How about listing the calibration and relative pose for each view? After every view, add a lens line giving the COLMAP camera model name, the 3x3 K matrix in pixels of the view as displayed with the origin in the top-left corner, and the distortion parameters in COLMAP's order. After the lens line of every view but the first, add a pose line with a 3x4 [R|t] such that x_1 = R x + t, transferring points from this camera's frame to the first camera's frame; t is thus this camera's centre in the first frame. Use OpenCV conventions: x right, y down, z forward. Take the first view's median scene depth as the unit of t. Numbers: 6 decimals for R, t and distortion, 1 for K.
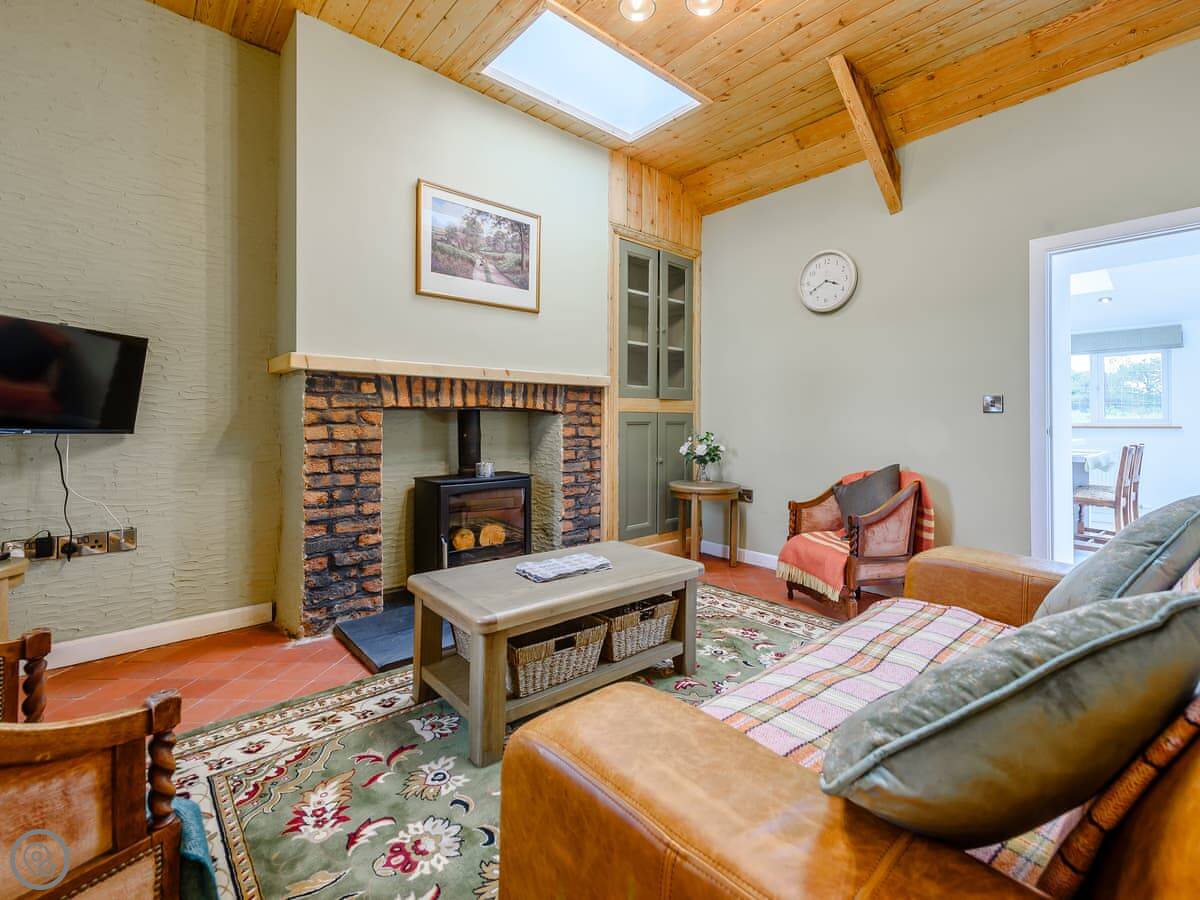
lens RADIAL K [[543.9, 0, 601.0], [0, 543.9, 411.6], [0, 0, 1]] dist [-0.000074, -0.000963]
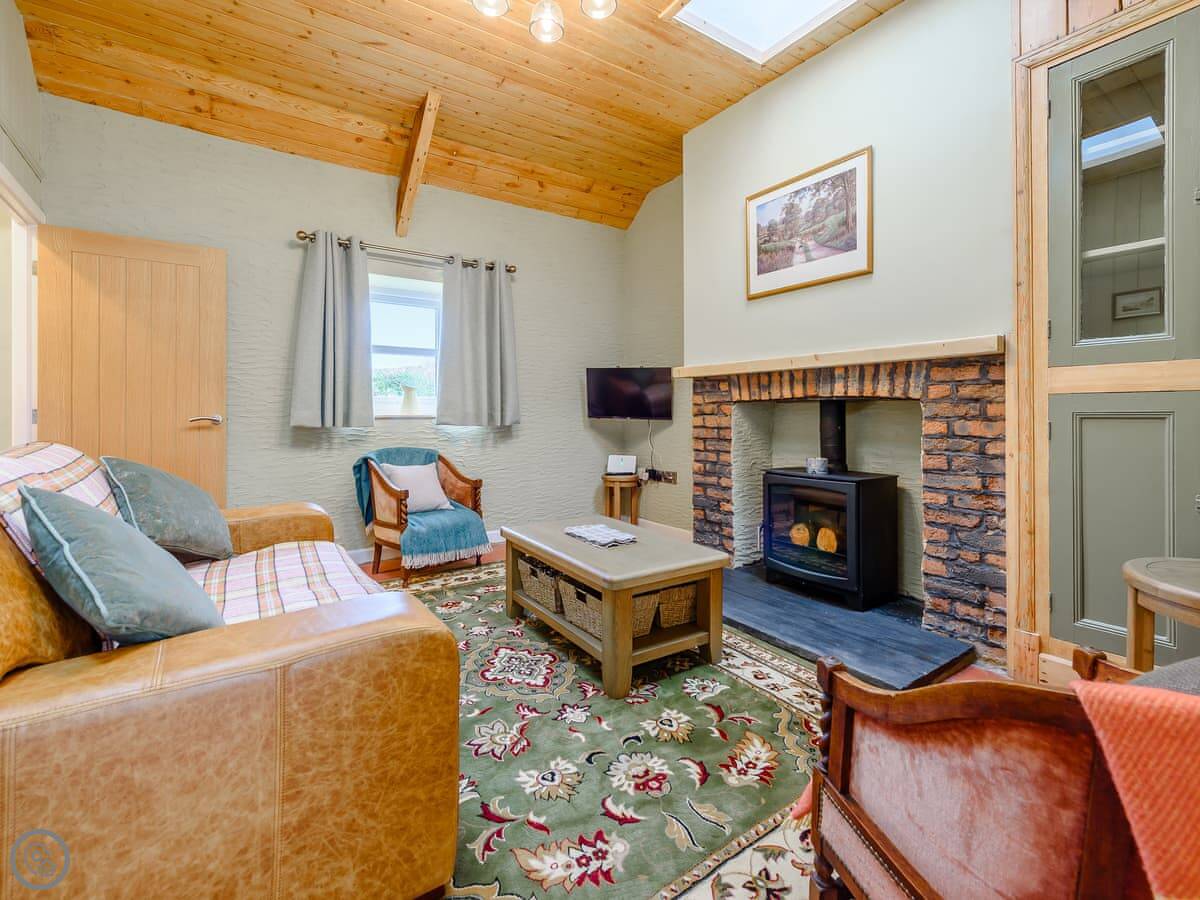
lens RADIAL K [[541.3, 0, 600.9], [0, 541.3, 411.3], [0, 0, 1]] dist [0.003553, 0.000235]
pose [[-0.116142, -0.006600, -0.993211, 0.700197], [0.016844, 0.999821, -0.008614, 0.016367], [0.993090, -0.017730, -0.116010, 0.708983]]
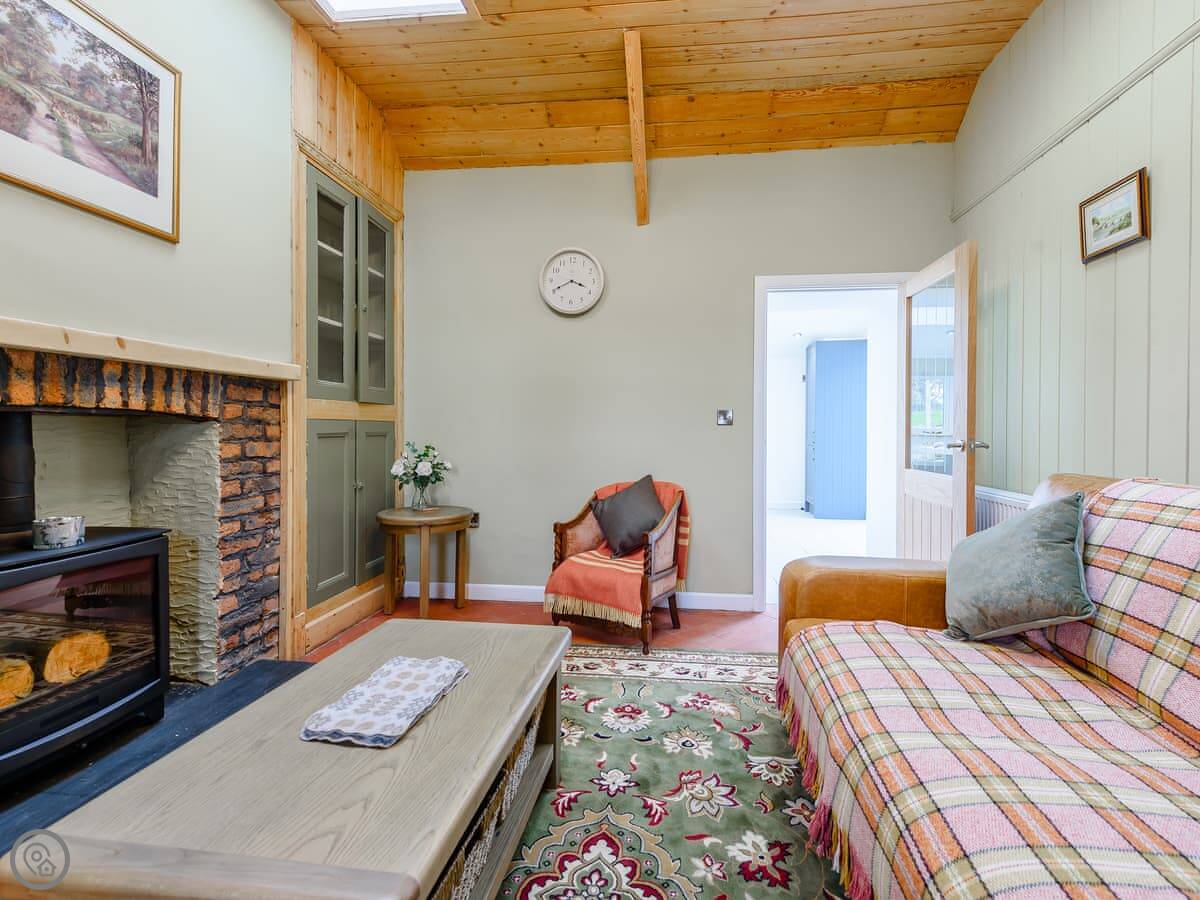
lens RADIAL K [[552.3, 0, 623.7], [0, 552.3, 433.0], [0, 0, 1]] dist [0.010959, -0.005672]
pose [[0.728761, -0.004800, 0.684751, -0.174042], [-0.013322, 0.999687, 0.021185, -0.002240], [-0.684638, -0.024561, 0.728469, 0.255648]]
